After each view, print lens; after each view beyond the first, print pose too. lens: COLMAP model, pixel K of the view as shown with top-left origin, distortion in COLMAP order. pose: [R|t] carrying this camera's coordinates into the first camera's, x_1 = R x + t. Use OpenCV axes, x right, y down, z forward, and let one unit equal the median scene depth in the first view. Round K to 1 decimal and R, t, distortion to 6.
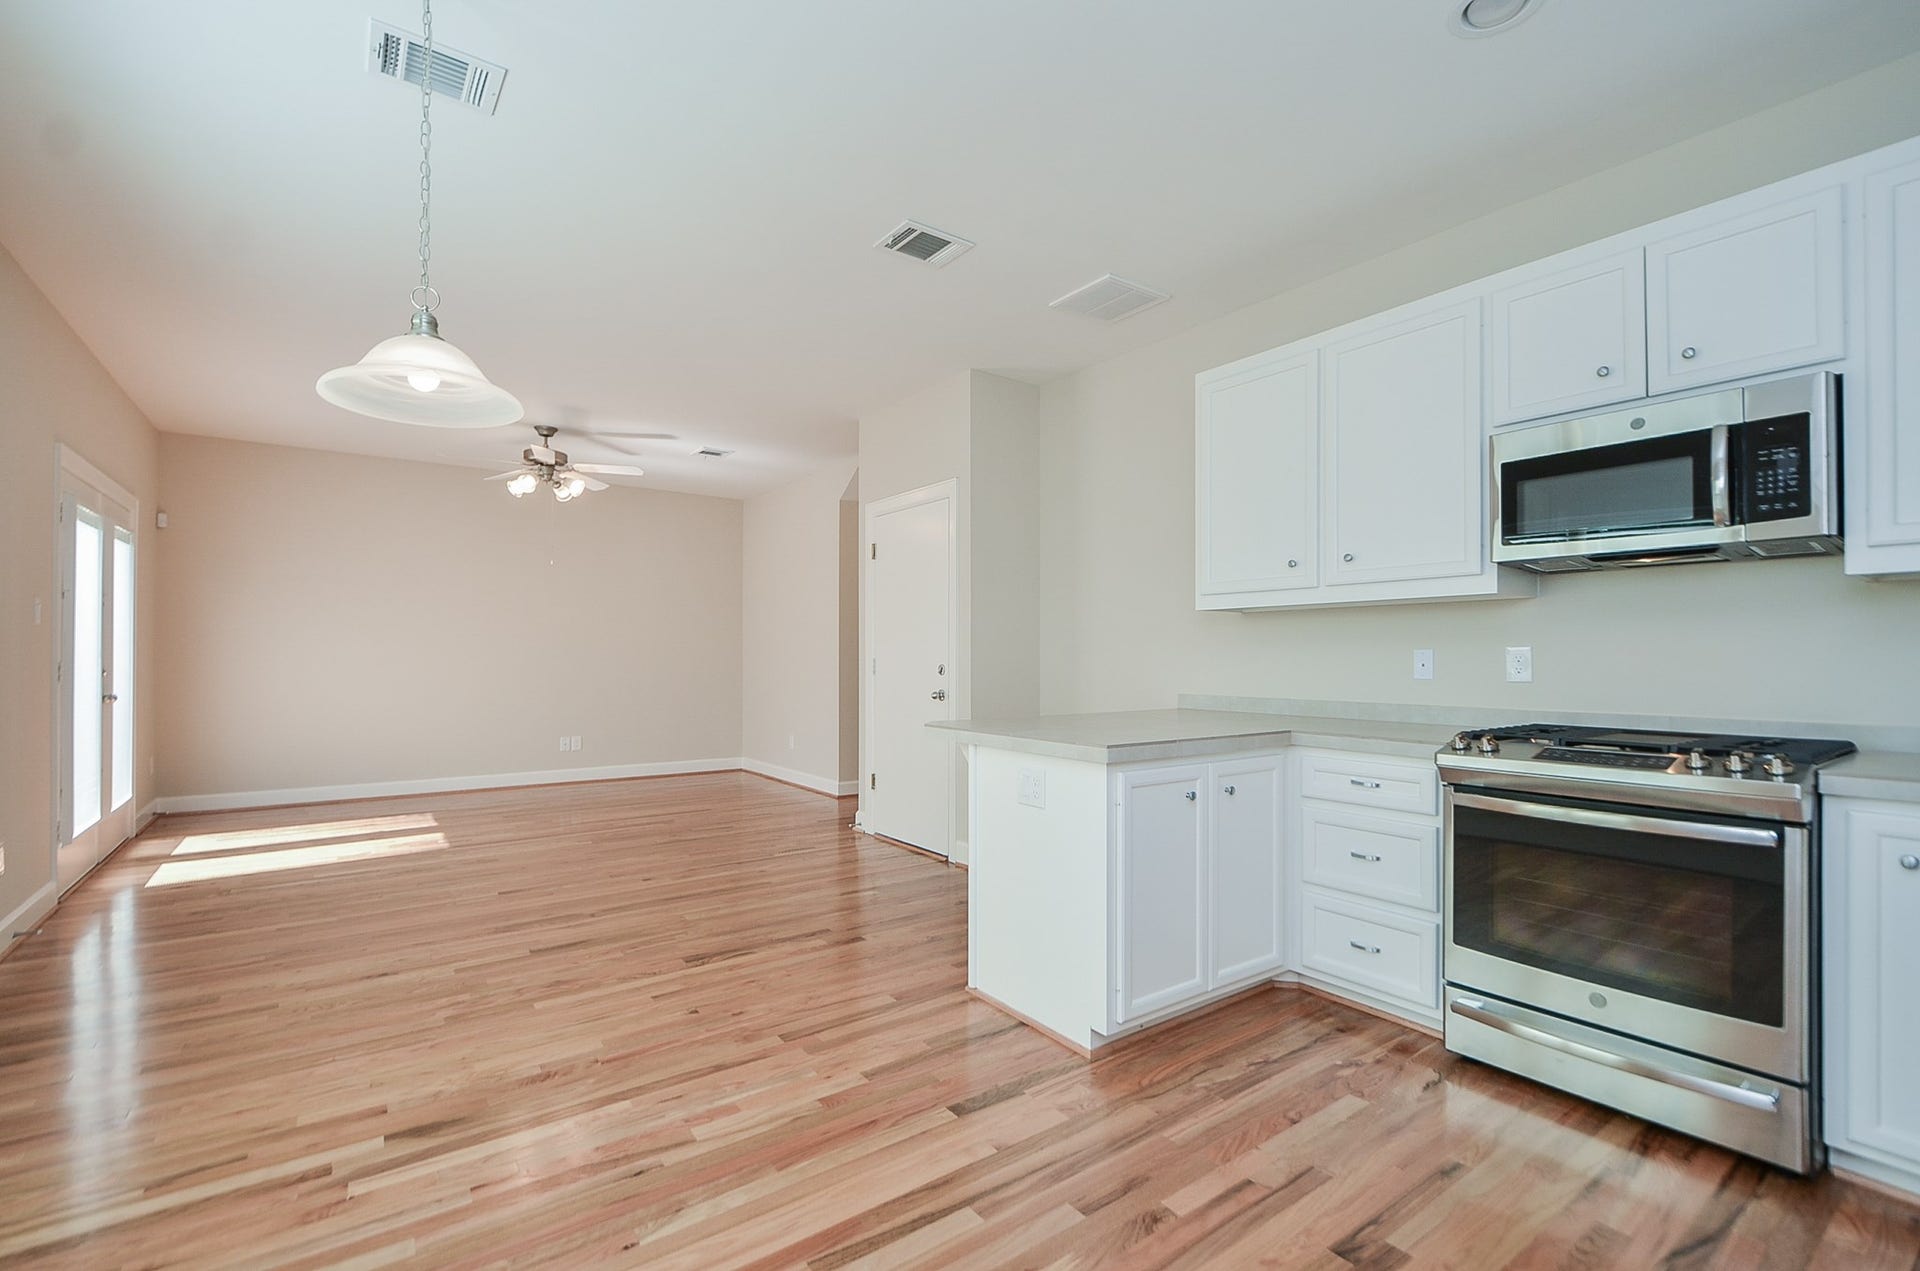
lens RADIAL K [[826.4, 0, 938.3], [0, 826.4, 657.3], [0, 0, 1]] dist [0.002826, 0.000300]
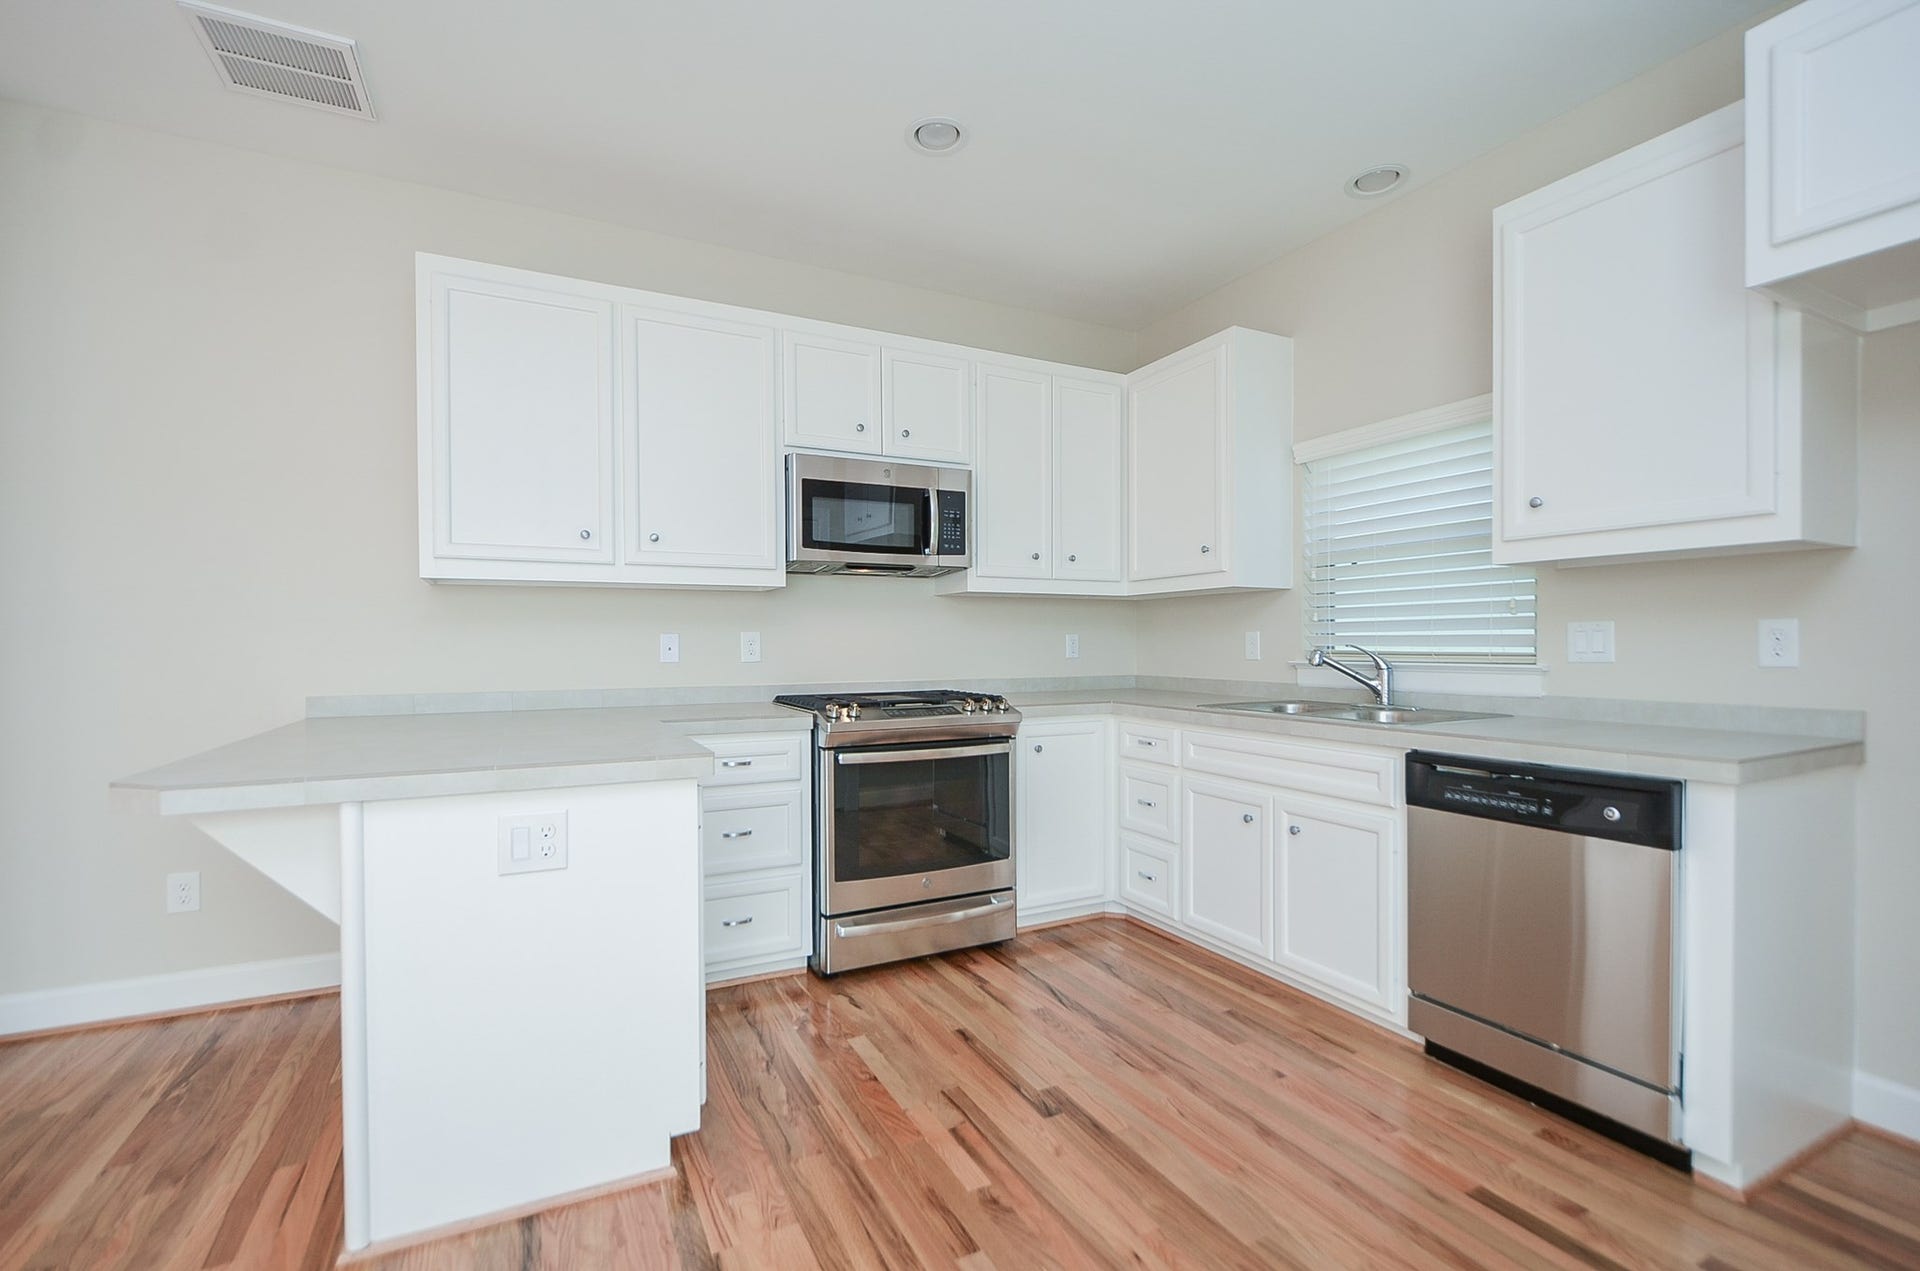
lens RADIAL K [[850.2, 0, 951.4], [0, 850.2, 647.0], [0, 0, 1]] dist [0.000819, 0.000275]
pose [[0.149933, -0.009063, 0.988655, -0.521633], [0.005925, 0.999948, 0.008268, 0.000915], [-0.988678, 0.004619, 0.149979, 0.618265]]
